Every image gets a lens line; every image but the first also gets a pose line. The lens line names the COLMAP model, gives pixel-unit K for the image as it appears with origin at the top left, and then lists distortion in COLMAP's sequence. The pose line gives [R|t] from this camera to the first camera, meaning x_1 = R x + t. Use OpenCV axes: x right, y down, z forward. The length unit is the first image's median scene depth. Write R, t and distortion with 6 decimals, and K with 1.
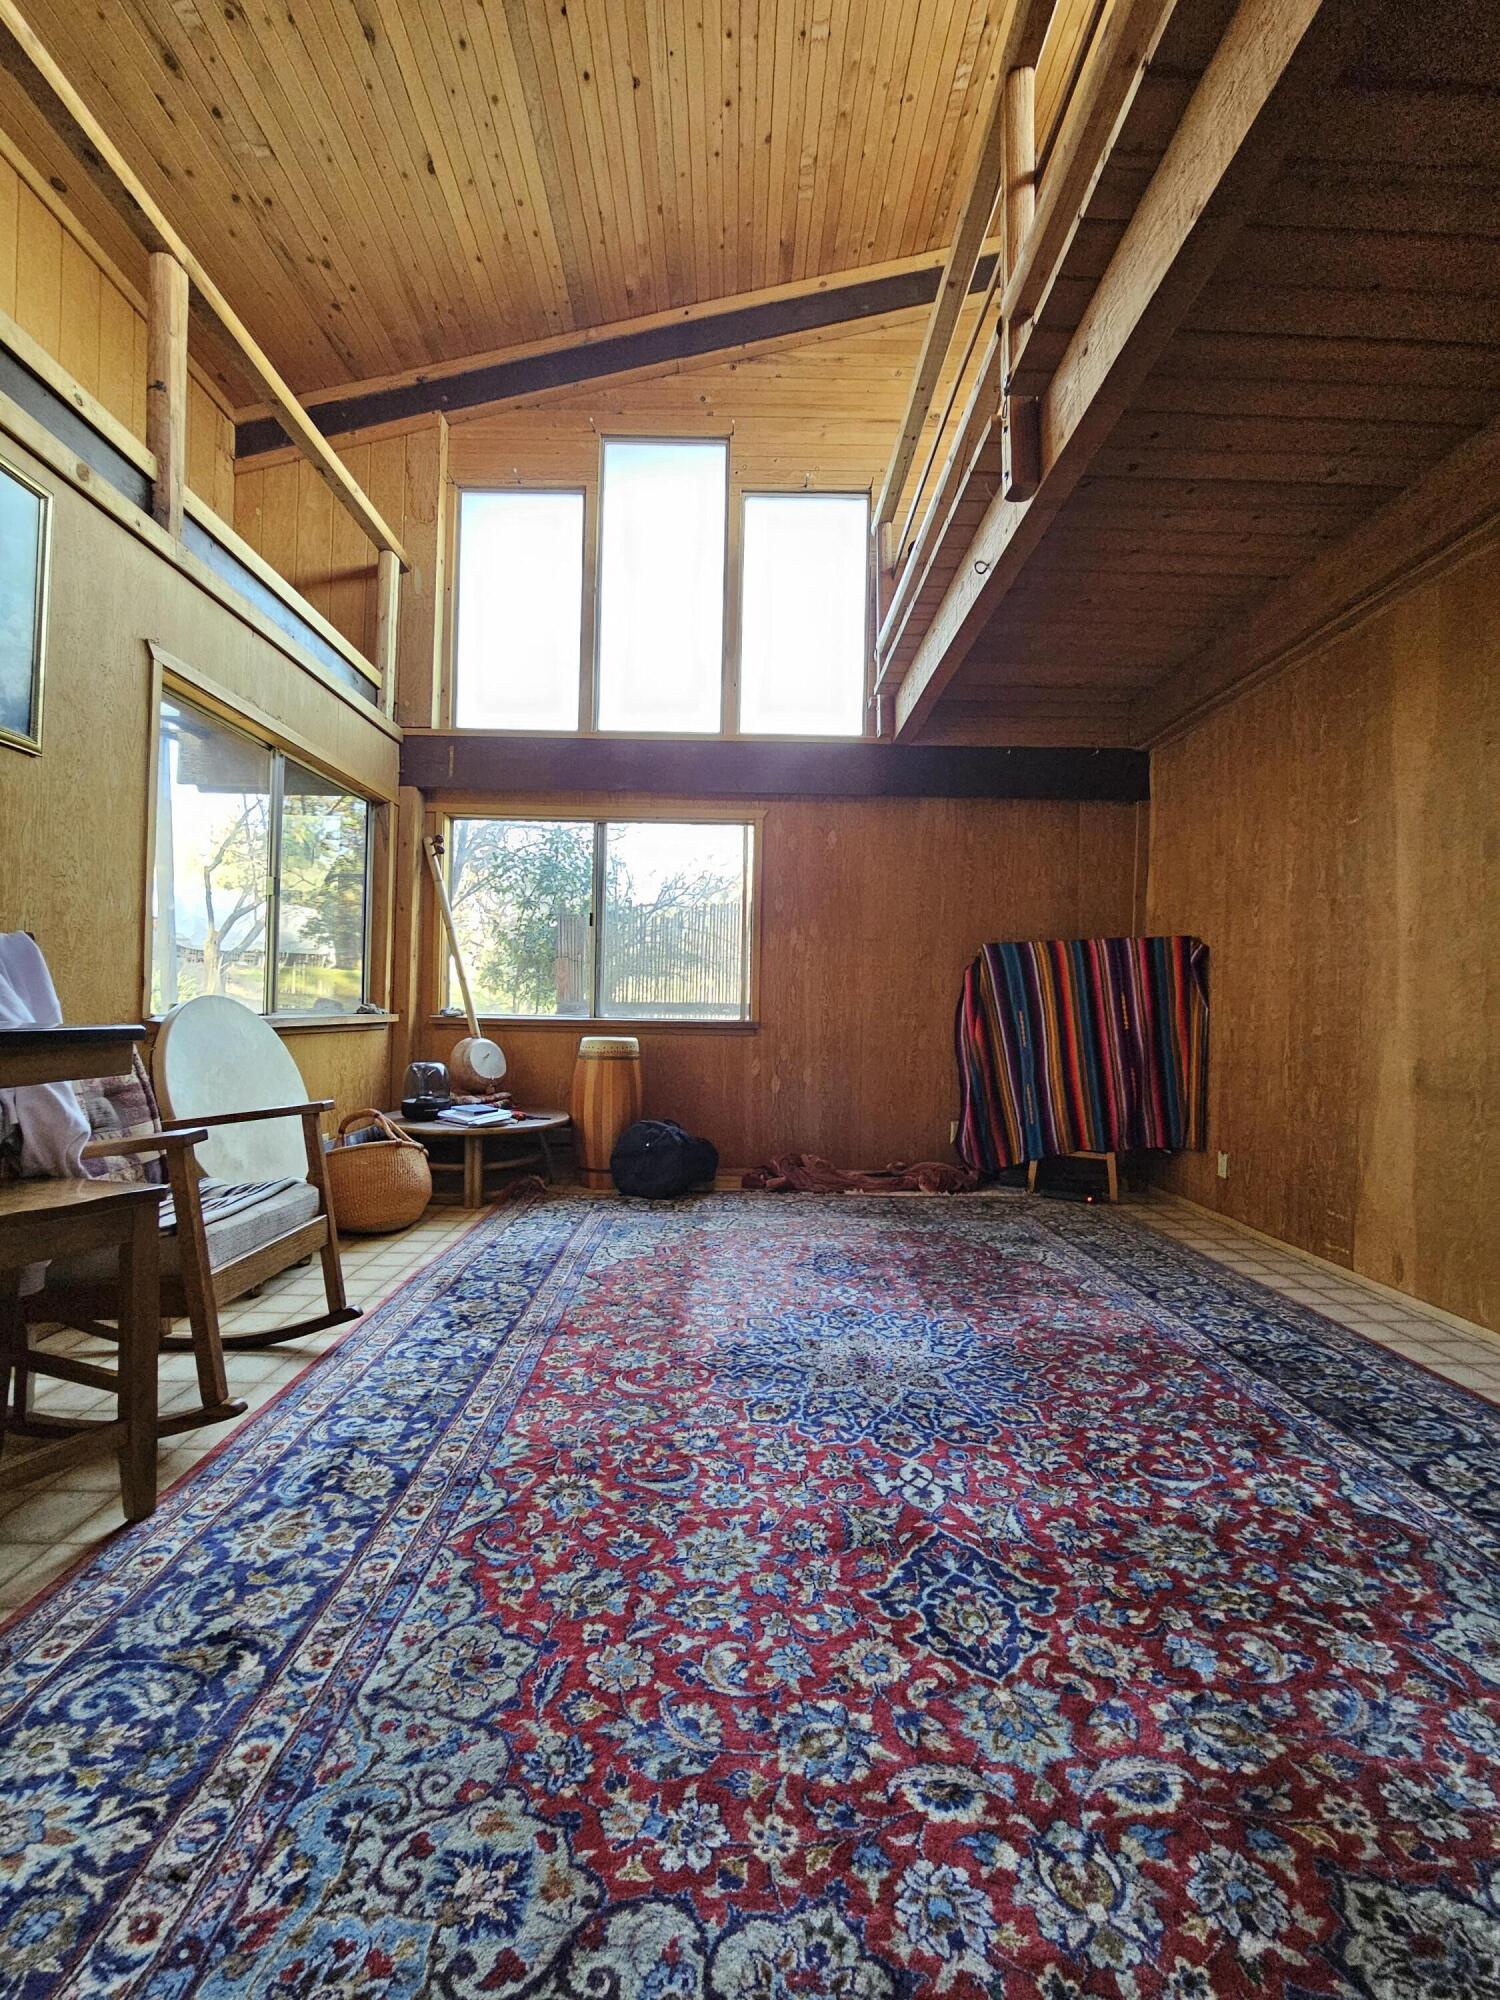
lens RADIAL K [[822.7, 0, 753.1], [0, 822.7, 1008.0], [0, 0, 1]] dist [-0.006431, 0.002074]
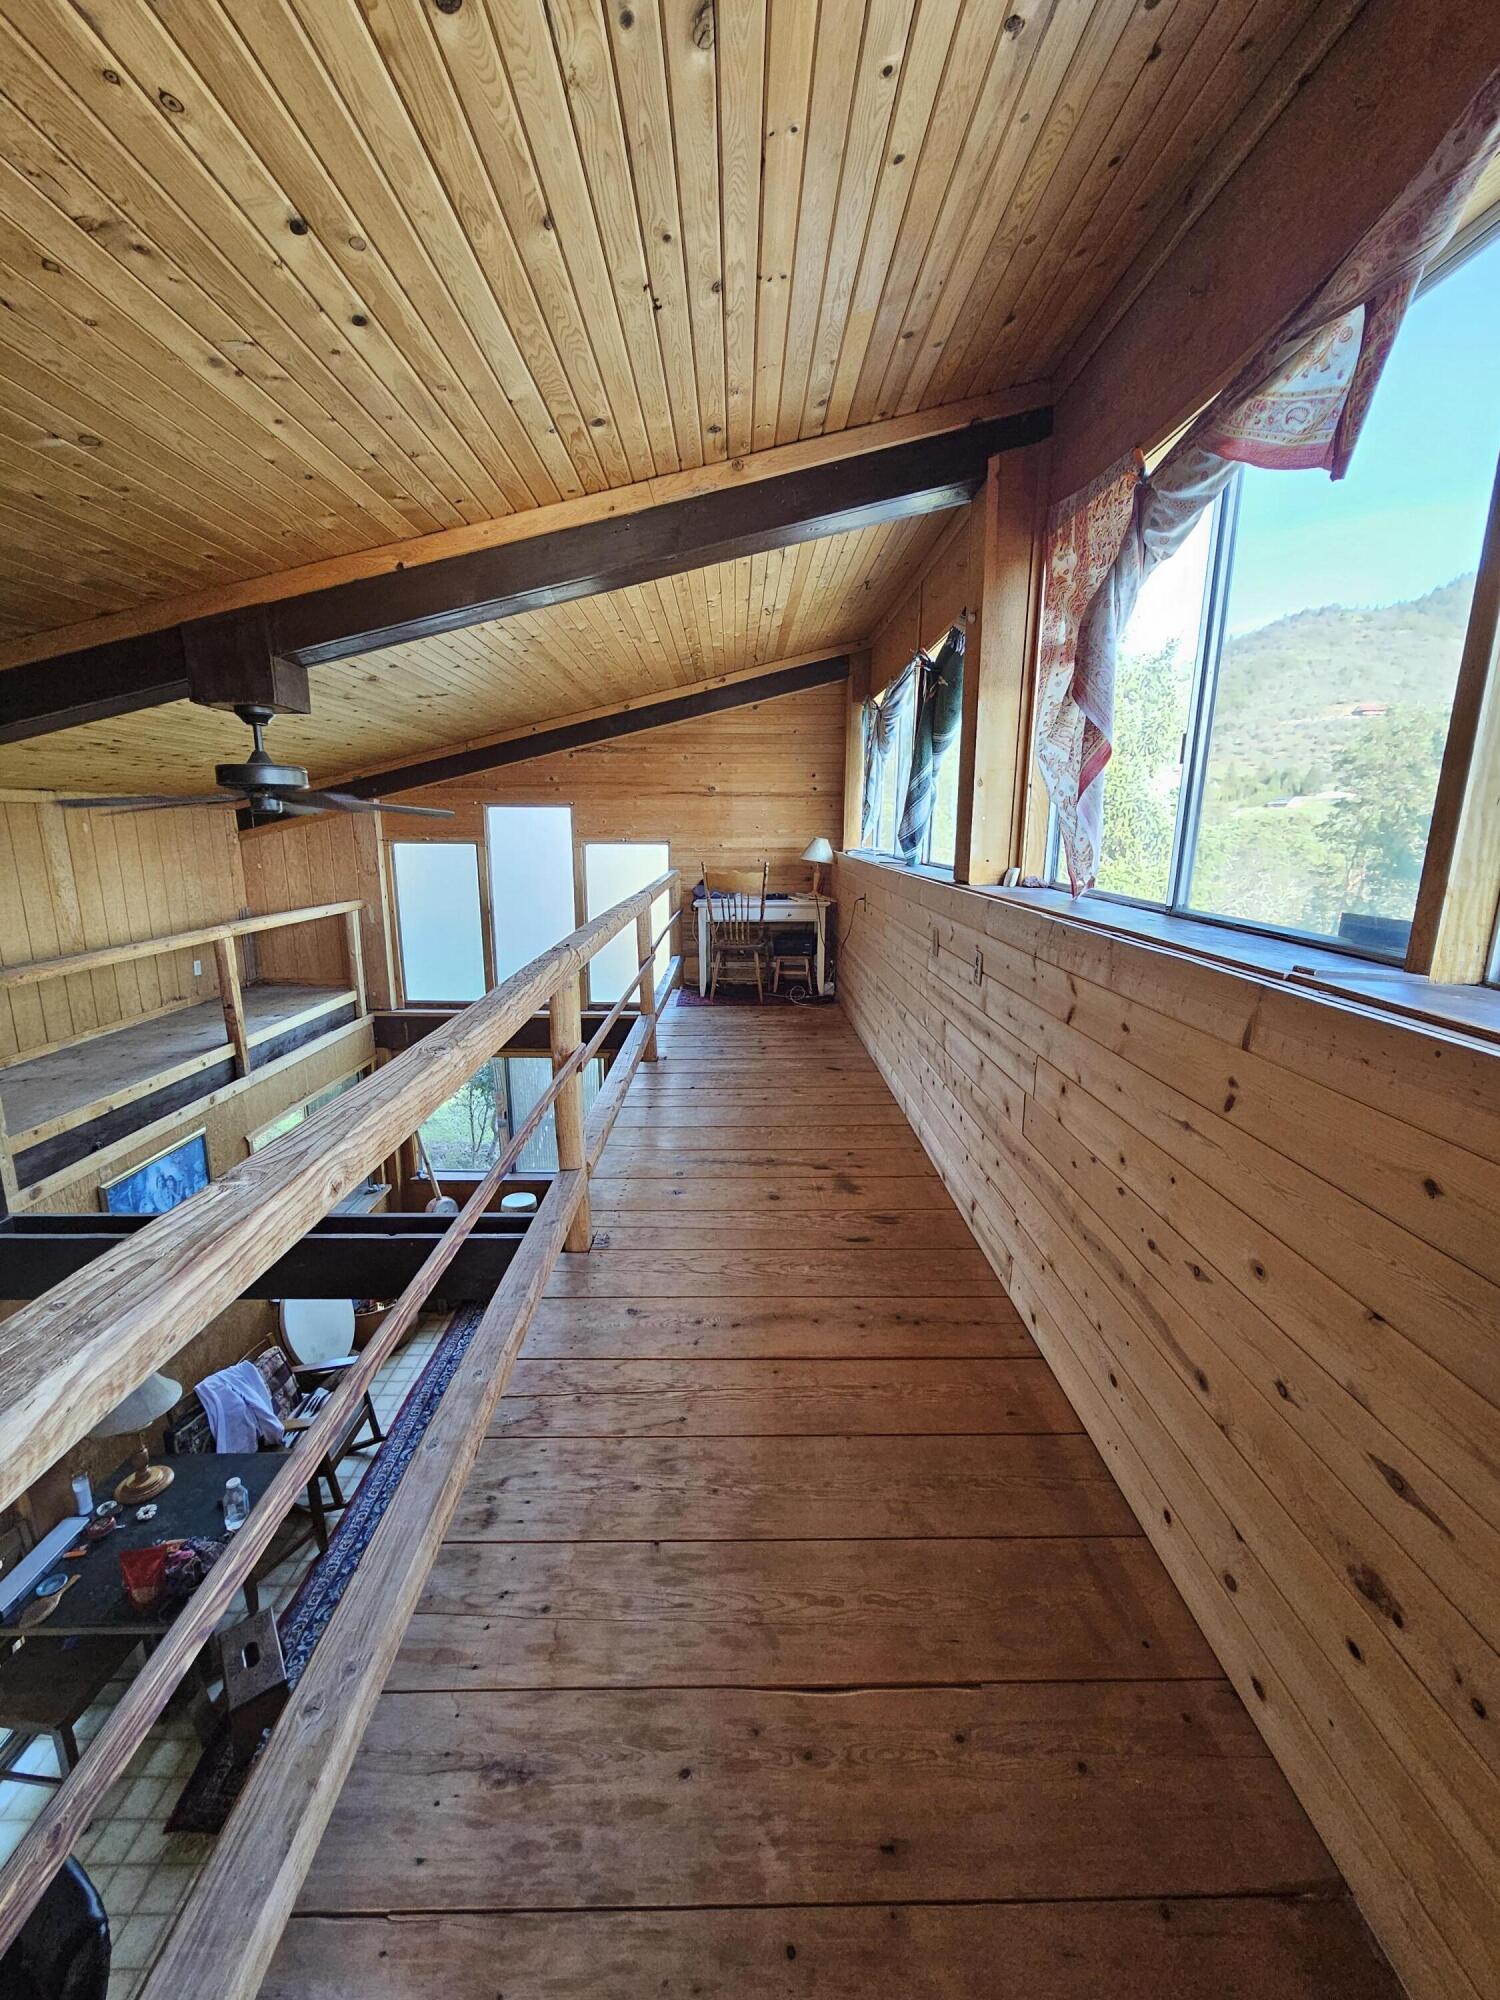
lens RADIAL K [[822.7, 0, 754.8], [0, 822.7, 1010.3], [0, 0, 1]] dist [-0.006431, 0.002074]
pose [[0.999869, -0.012596, -0.010190, 0.801223], [0.014577, 0.973907, 0.226477, -1.735768], [0.007072, -0.226596, 0.973963, -1.316560]]
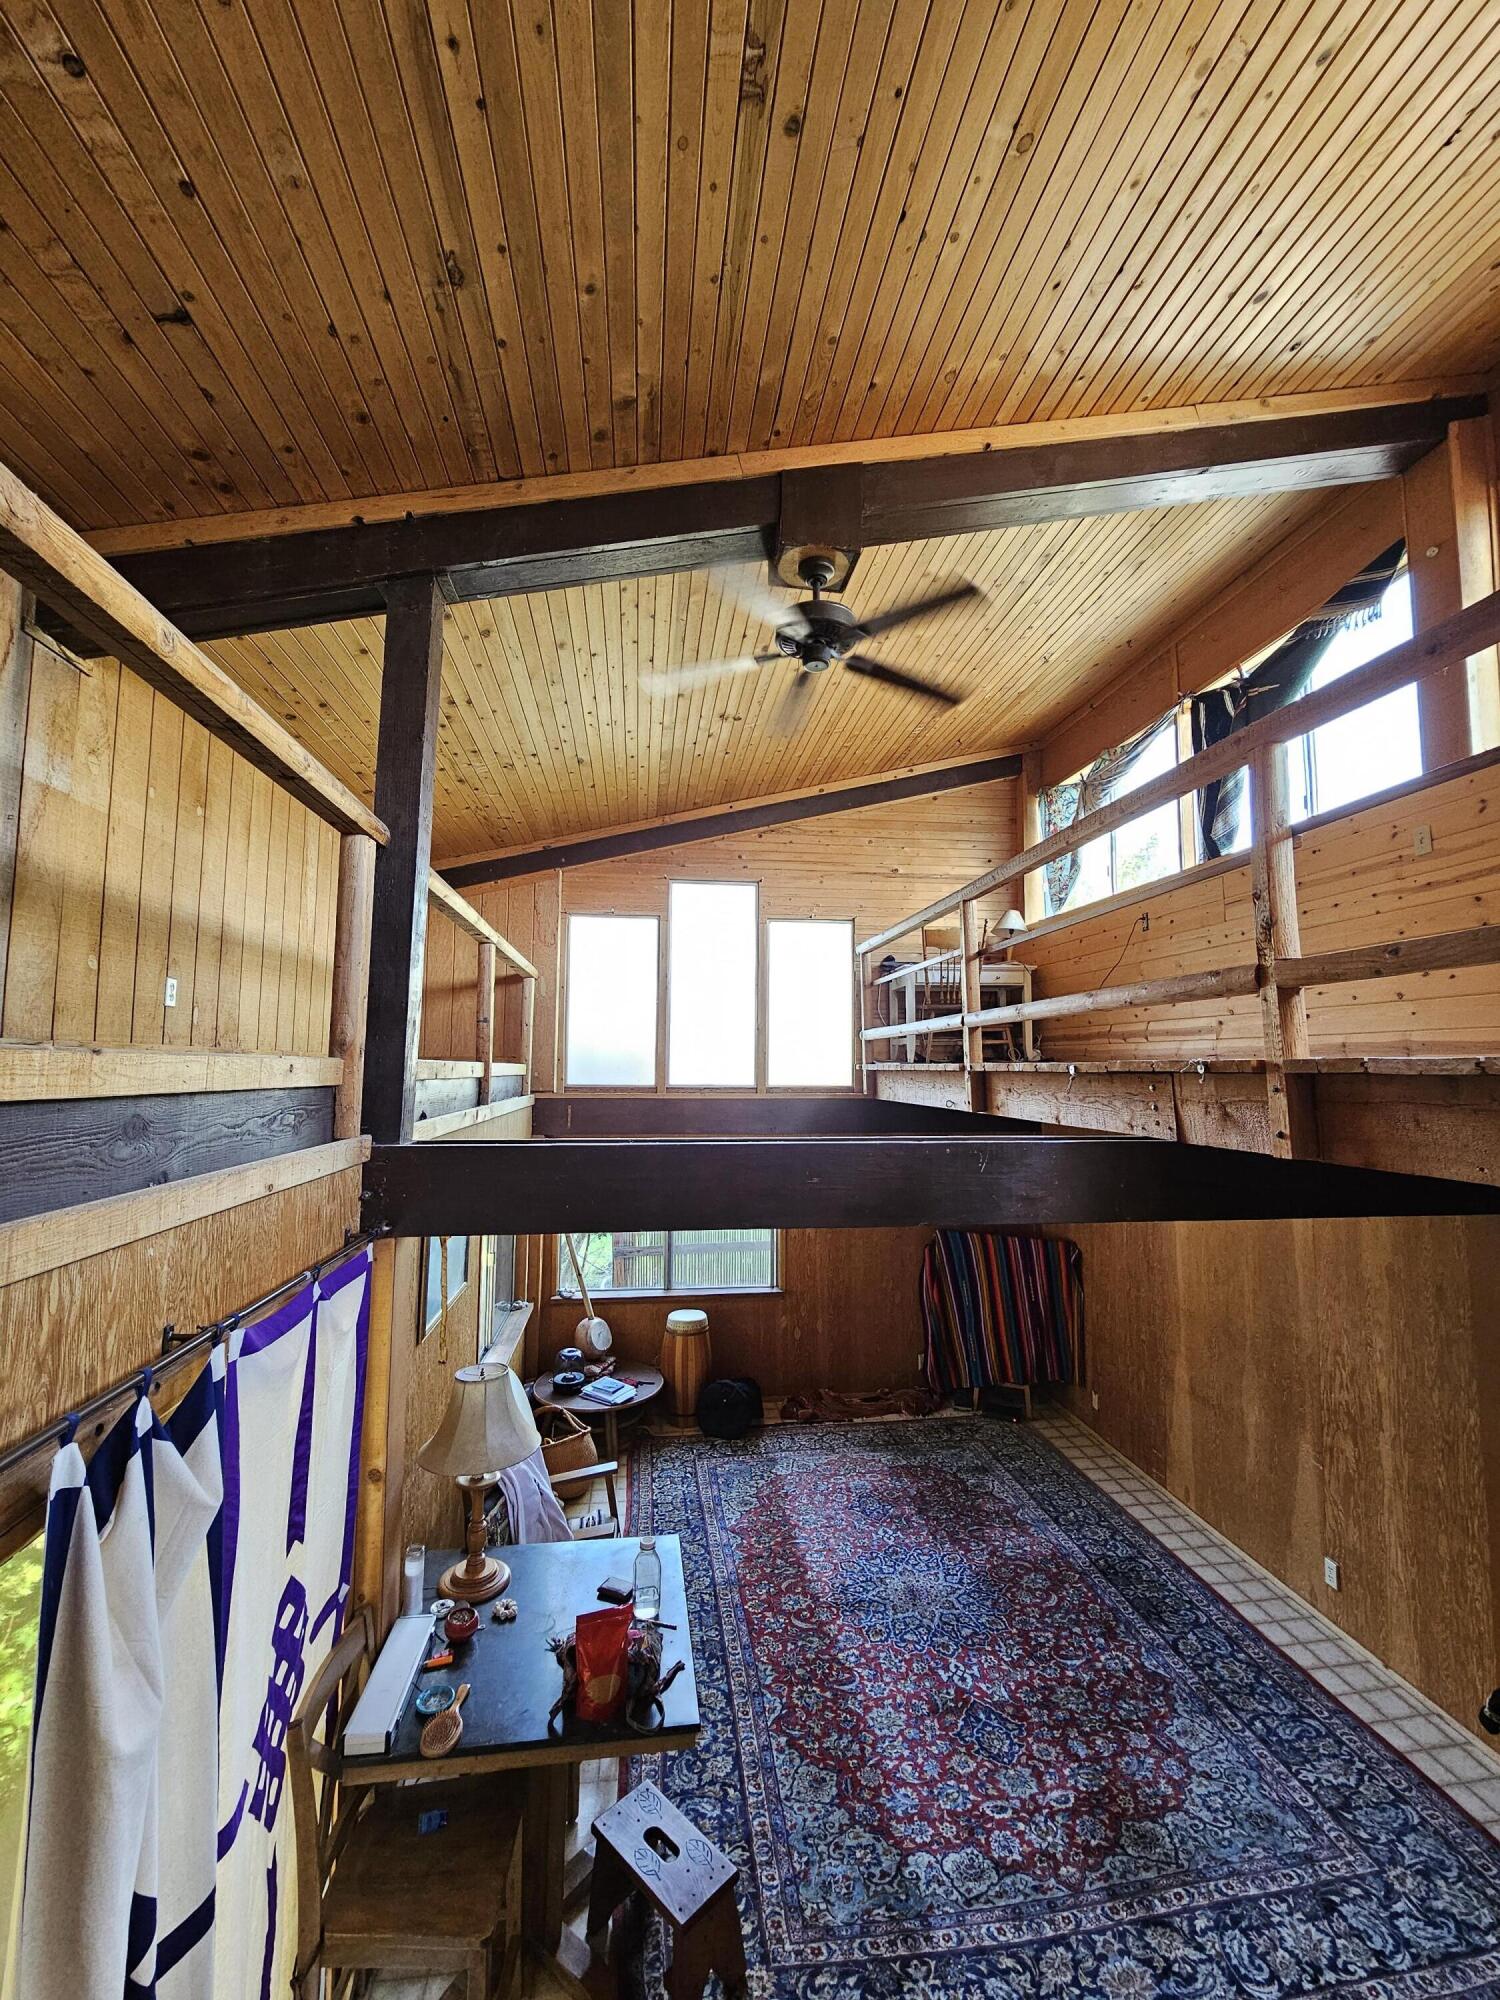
lens RADIAL K [[822.7, 0, 751.4], [0, 822.7, 1009.1], [0, 0, 1]] dist [-0.006431, 0.002074]
pose [[0.993673, -0.007036, 0.112094, -0.539292], [0.014397, 0.997782, -0.064994, -0.978315], [-0.111388, 0.066196, 0.991570, -1.135182]]
